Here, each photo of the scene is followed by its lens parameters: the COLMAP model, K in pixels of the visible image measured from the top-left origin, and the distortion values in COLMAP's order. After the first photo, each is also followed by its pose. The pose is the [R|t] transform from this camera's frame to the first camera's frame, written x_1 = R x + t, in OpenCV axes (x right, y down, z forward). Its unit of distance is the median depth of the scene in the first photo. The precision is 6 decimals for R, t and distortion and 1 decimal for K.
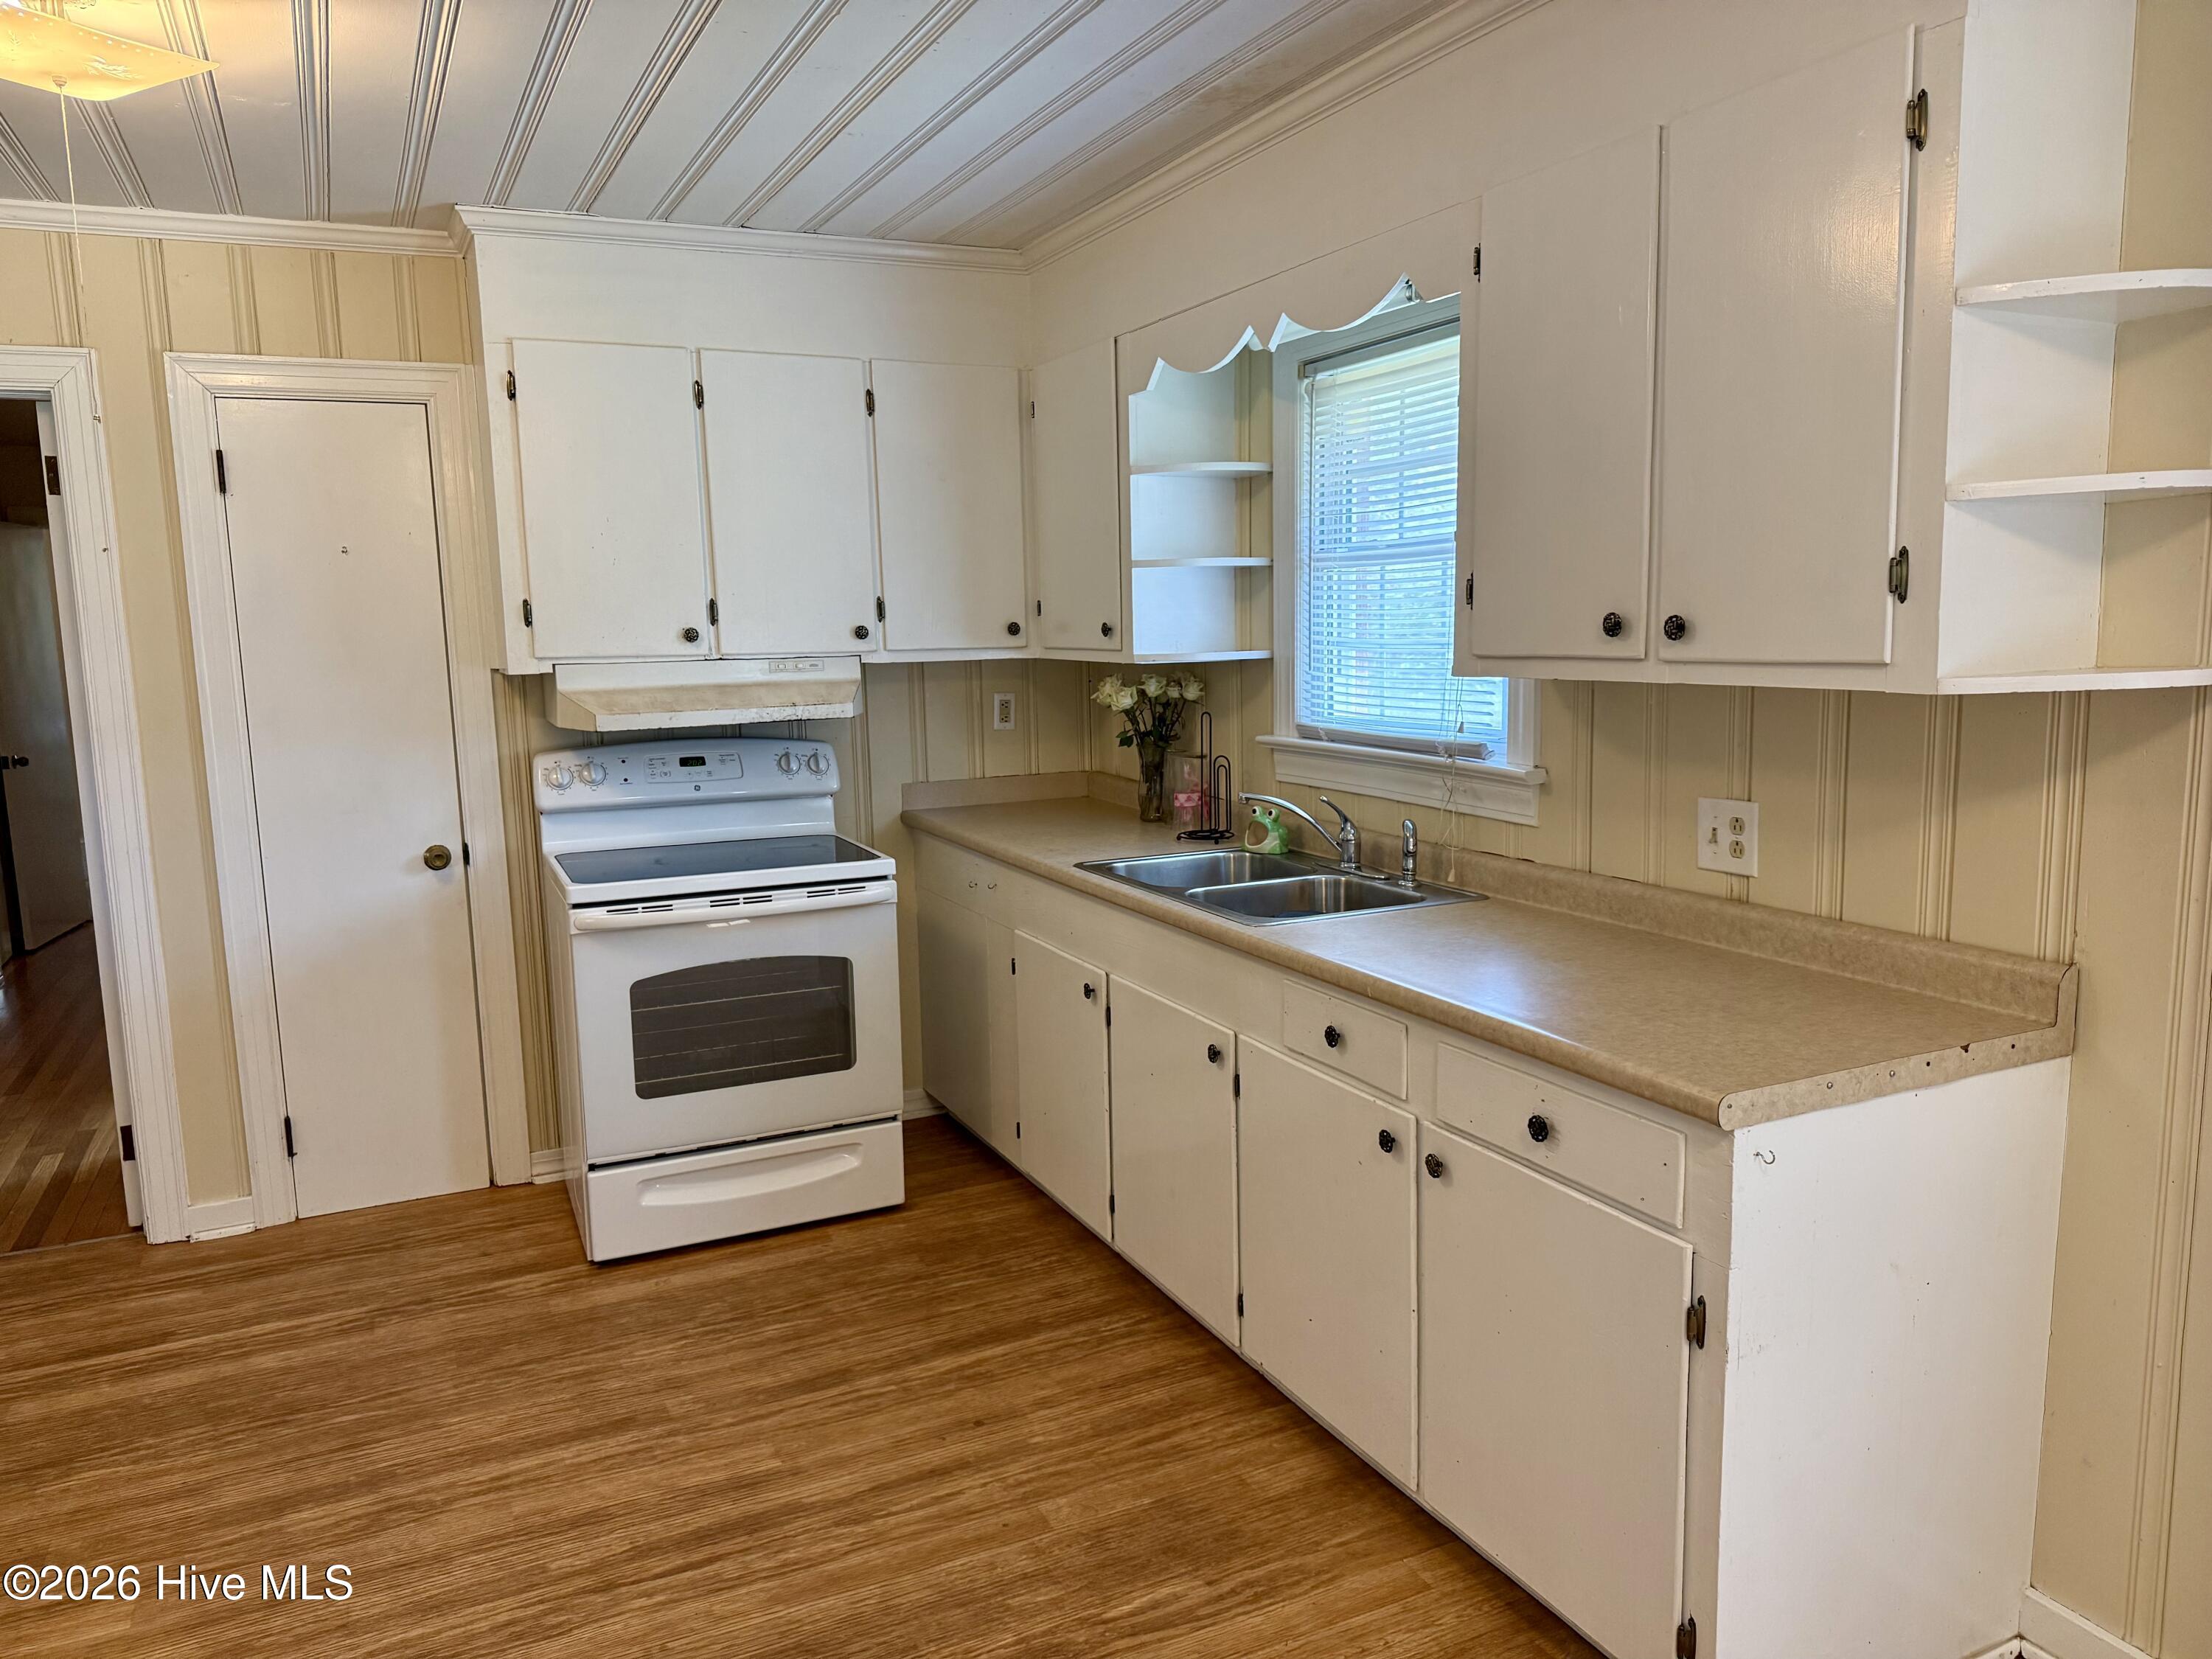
lens RADIAL K [[1566.0, 0, 1111.4], [0, 1566.0, 810.9], [0, 0, 1]] dist [0.079938, -0.097403]
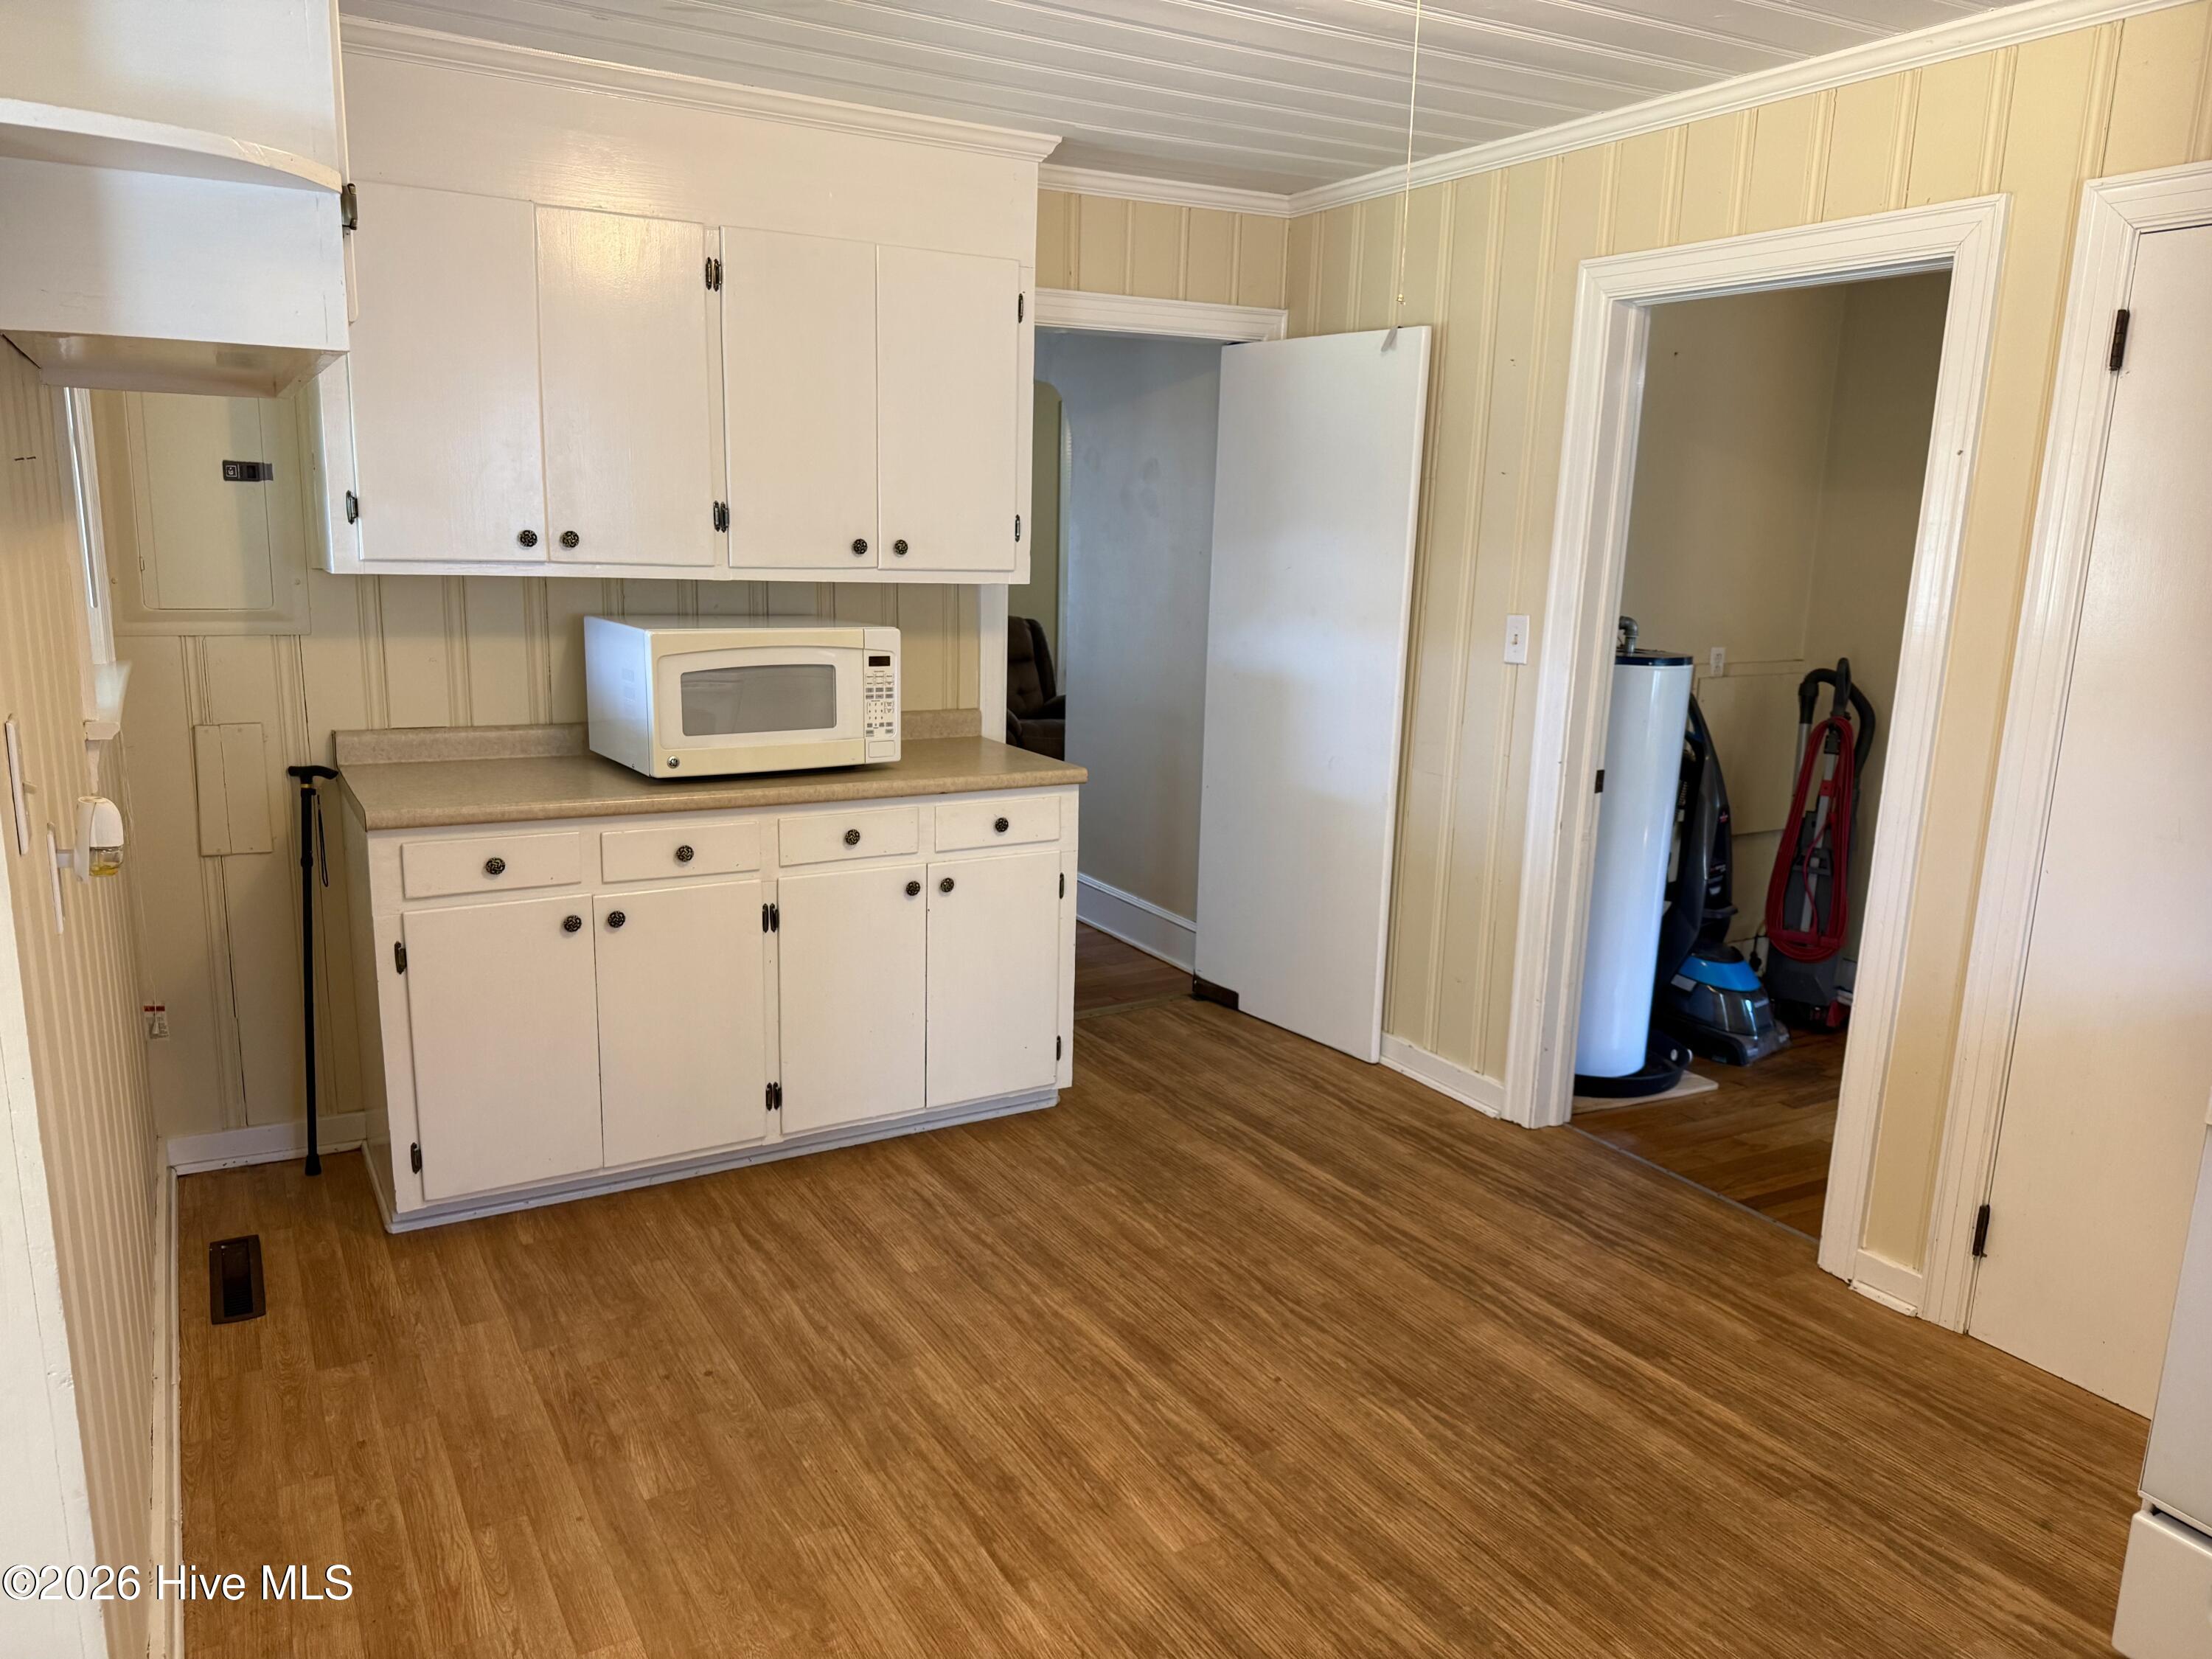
lens RADIAL K [[1566.0, 0, 1082.0], [0, 1566.0, 836.8], [0, 0, 1]] dist [0.079938, -0.097403]
pose [[0.067877, 0.230685, -0.970658, 0.171064], [-0.144330, 0.964938, 0.219233, -0.093289], [0.987199, 0.125214, 0.098792, 0.532847]]
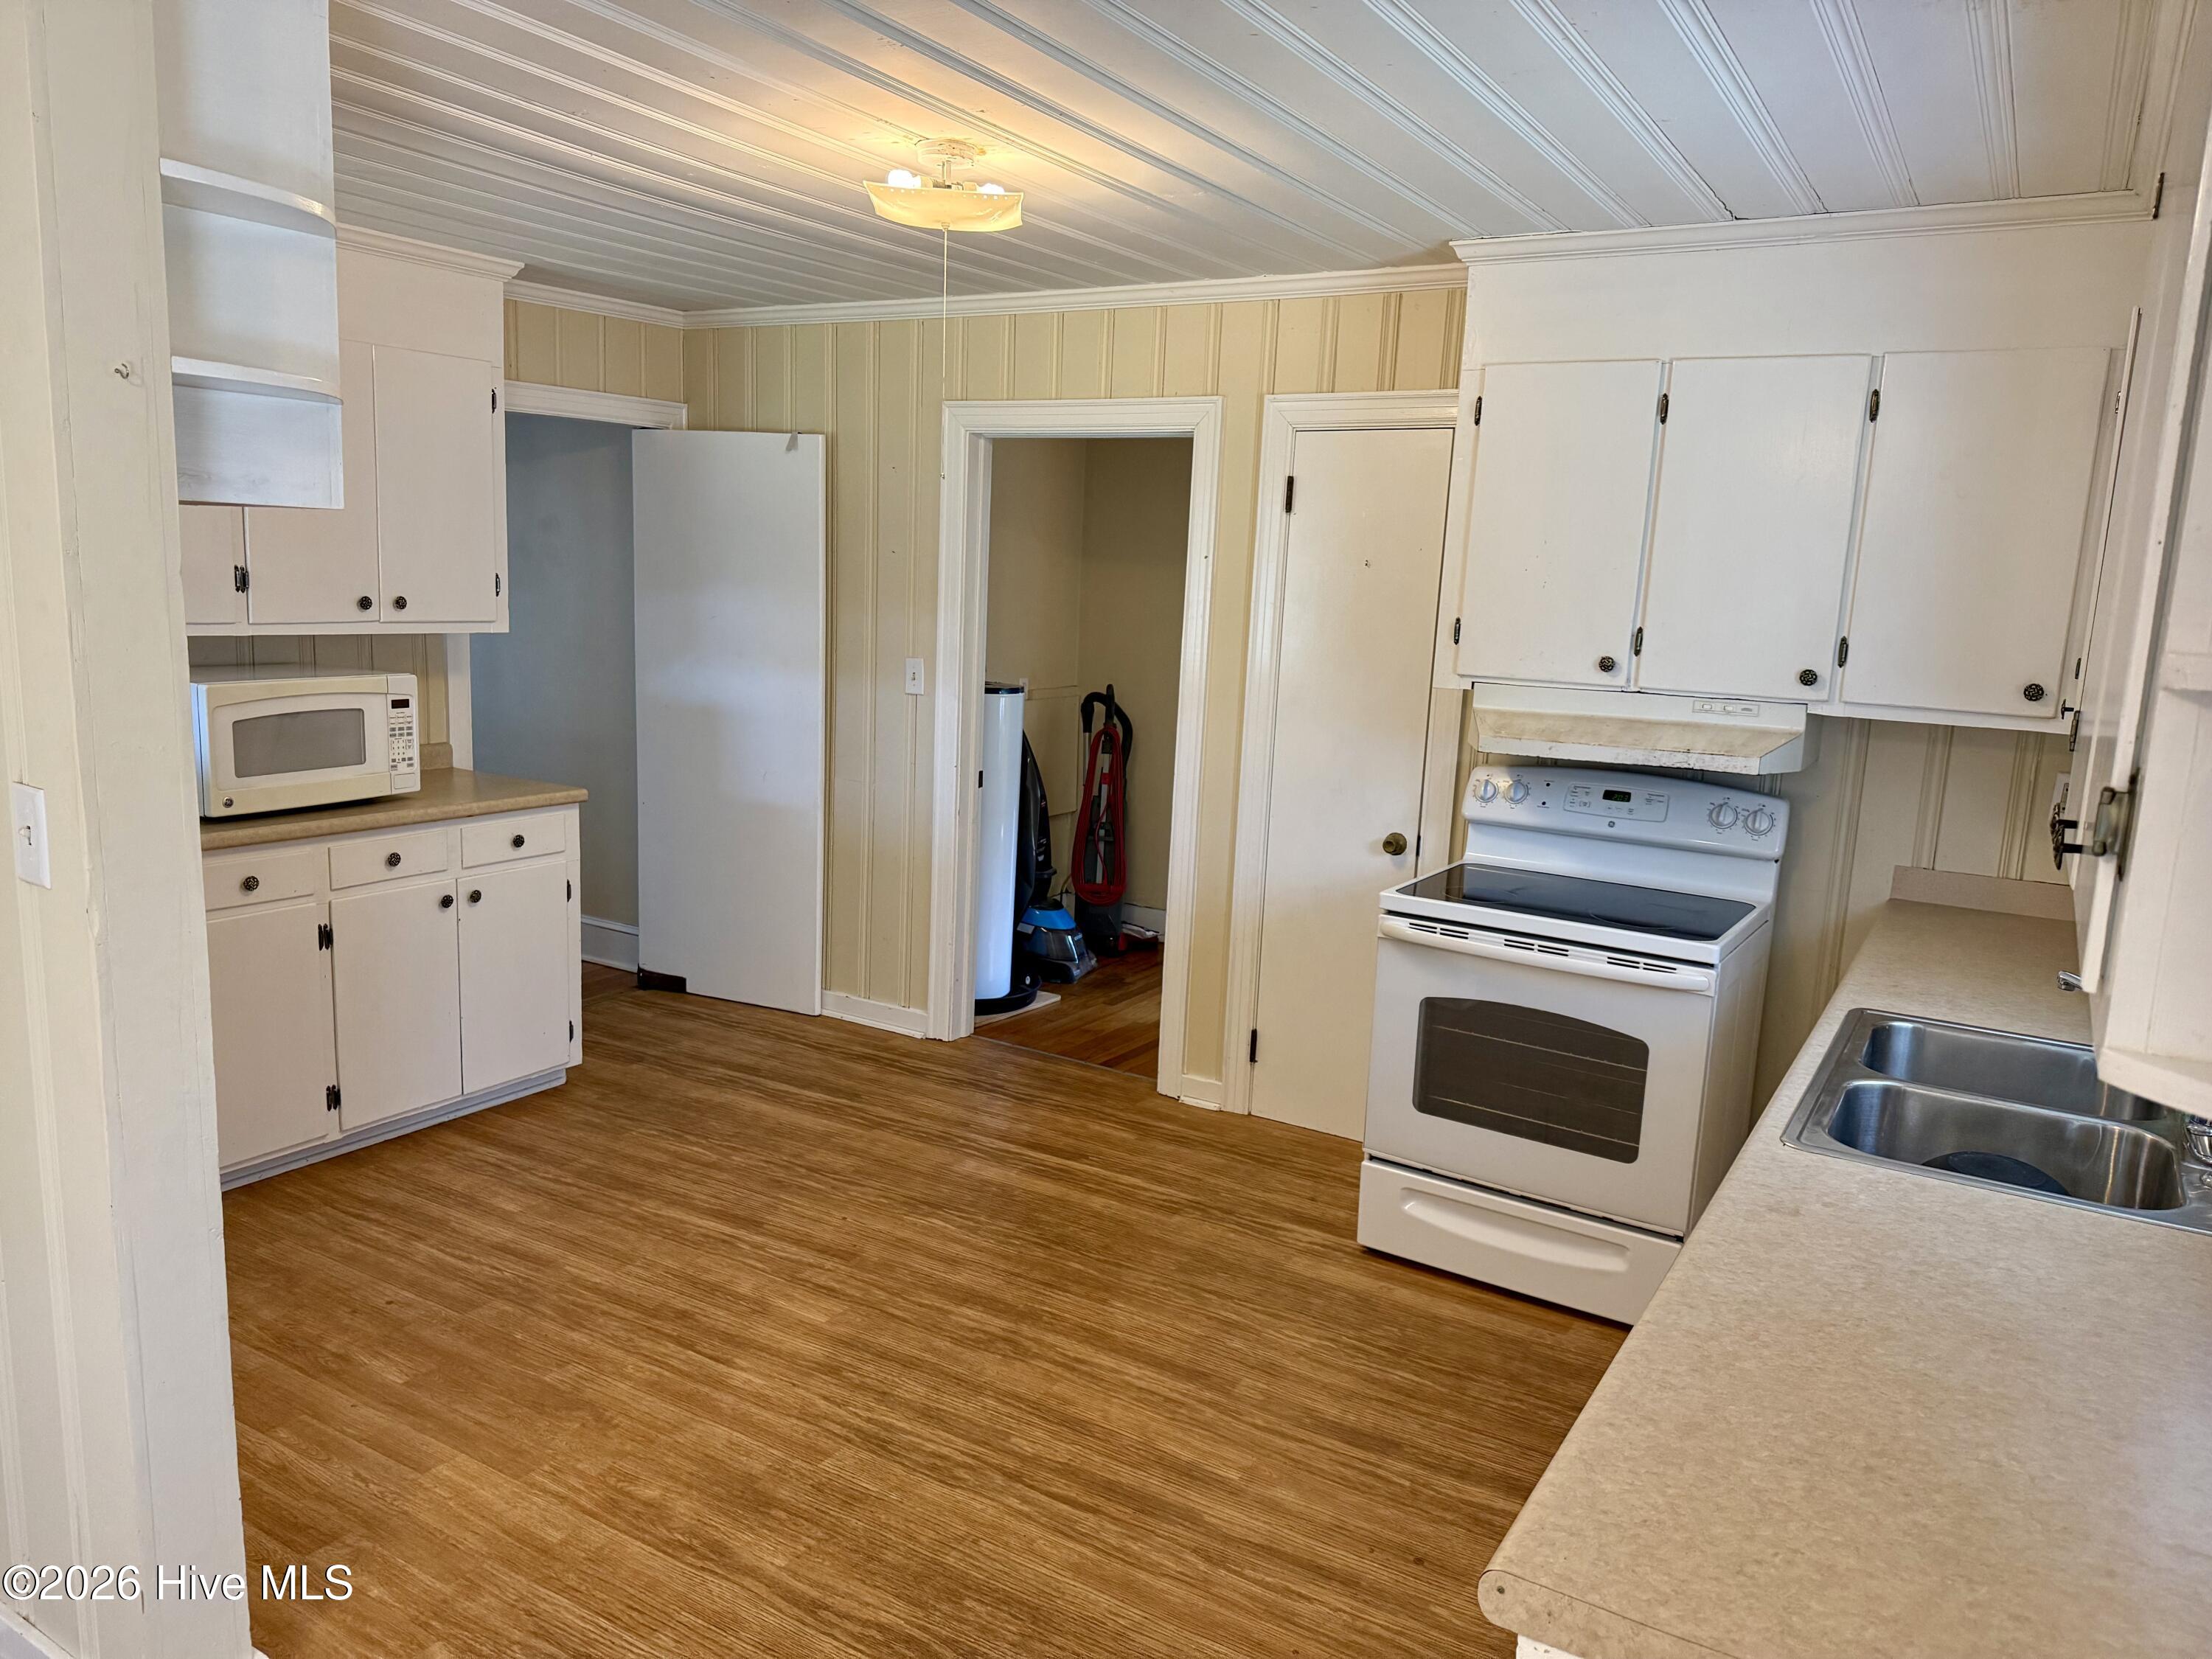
lens RADIAL K [[1566.0, 0, 1105.3], [0, 1566.0, 818.2], [0, 0, 1]] dist [0.079938, -0.097403]
pose [[0.540249, 0.182193, -0.821545, 0.415318], [-0.155837, 0.981055, 0.115089, -0.094271], [0.826949, 0.065851, 0.558407, 0.259044]]
